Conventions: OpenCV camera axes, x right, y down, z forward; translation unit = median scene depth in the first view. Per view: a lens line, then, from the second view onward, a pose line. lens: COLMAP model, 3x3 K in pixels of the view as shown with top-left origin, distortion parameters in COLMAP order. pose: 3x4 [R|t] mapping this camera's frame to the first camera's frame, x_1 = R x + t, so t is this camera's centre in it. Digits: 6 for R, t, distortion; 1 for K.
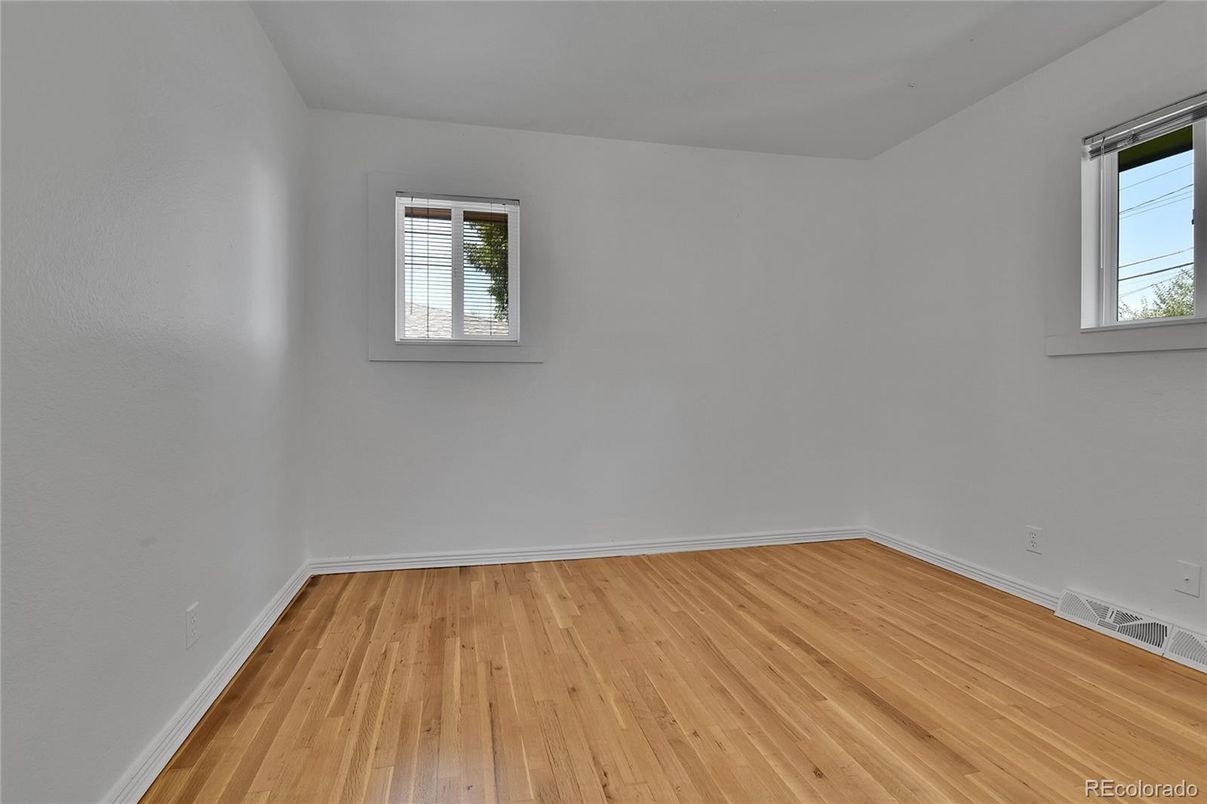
lens RADIAL K [[569.8, 0, 599.2], [0, 569.8, 409.9], [0, 0, 1]] dist [0.002412, -0.000080]
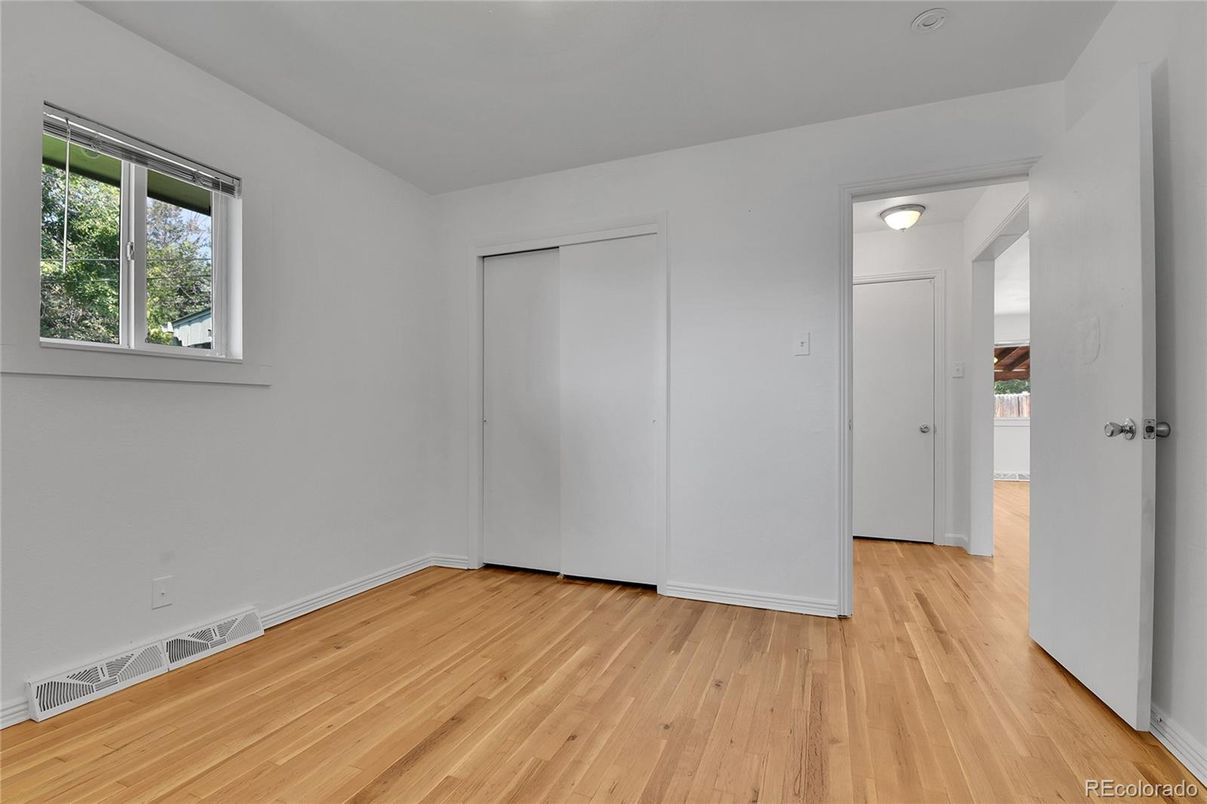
lens RADIAL K [[569.8, 0, 599.2], [0, 569.8, 409.9], [0, 0, 1]] dist [0.002412, -0.000080]
pose [[-0.816409, 0.008253, 0.577416, -0.253146], [0.023502, 0.999544, 0.018944, -0.042620], [-0.576996, 0.029036, -0.816230, 1.406442]]
